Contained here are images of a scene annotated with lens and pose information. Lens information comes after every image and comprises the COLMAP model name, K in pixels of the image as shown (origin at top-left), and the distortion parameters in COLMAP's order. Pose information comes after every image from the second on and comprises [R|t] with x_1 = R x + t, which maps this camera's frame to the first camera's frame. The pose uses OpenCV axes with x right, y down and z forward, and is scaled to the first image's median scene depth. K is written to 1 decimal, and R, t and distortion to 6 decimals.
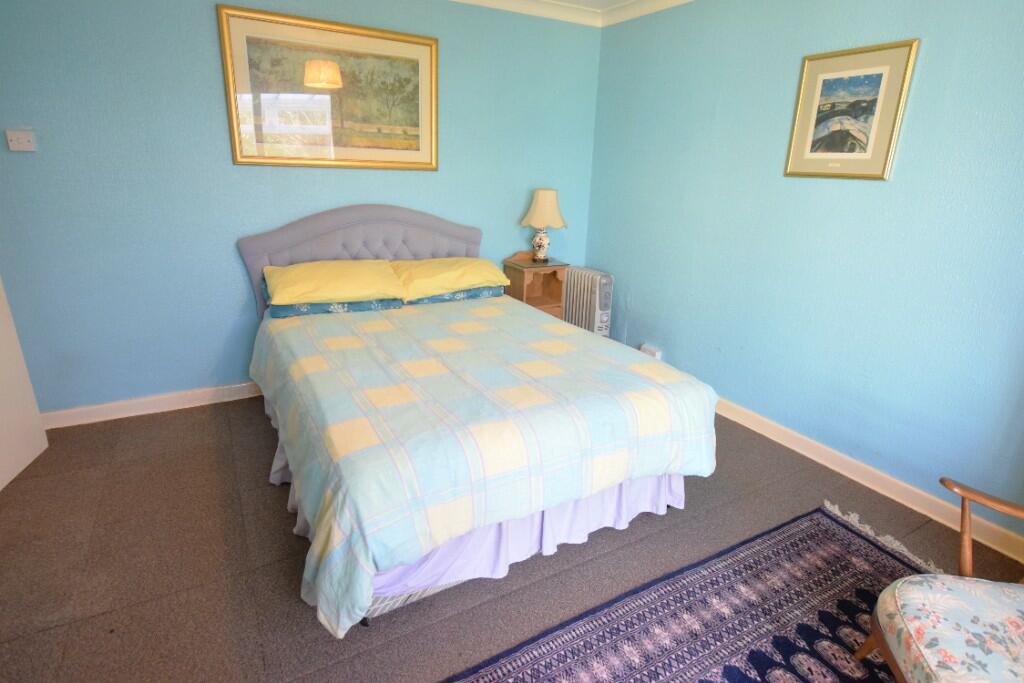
lens RADIAL K [[537.4, 0, 510.4], [0, 537.4, 339.8], [0, 0, 1]] dist [-0.029471, -0.001350]
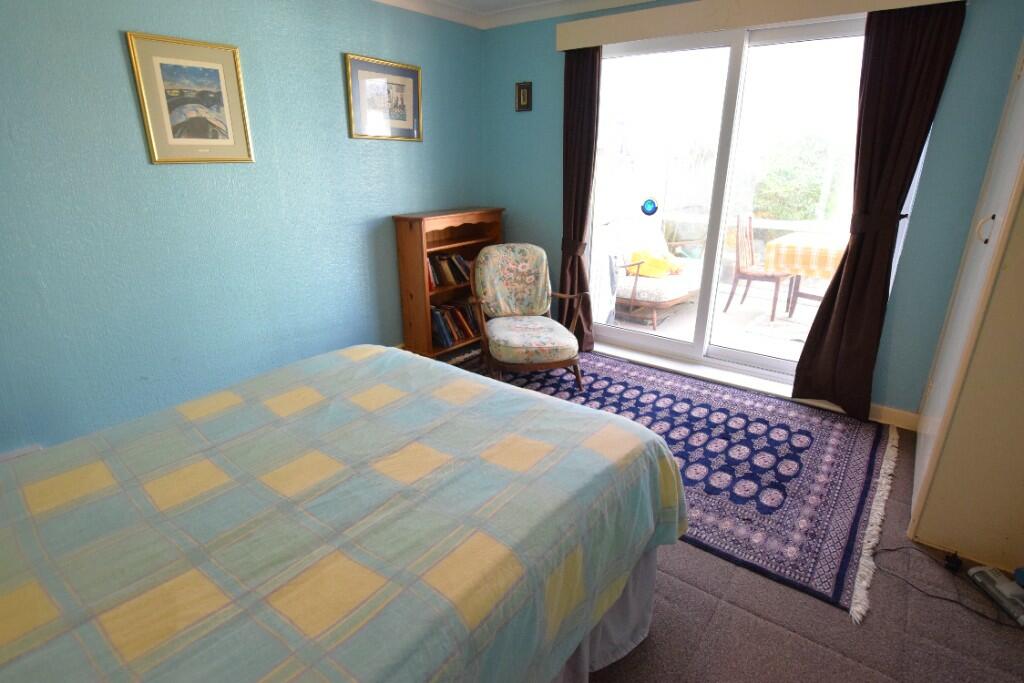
lens RADIAL K [[537.4, 0, 510.2], [0, 537.4, 342.1], [0, 0, 1]] dist [-0.029471, -0.001350]
pose [[-0.398789, -0.331926, 0.854864, -0.691248], [0.266682, 0.849932, 0.454418, -0.333360], [-0.877409, 0.409194, -0.250425, 0.913492]]
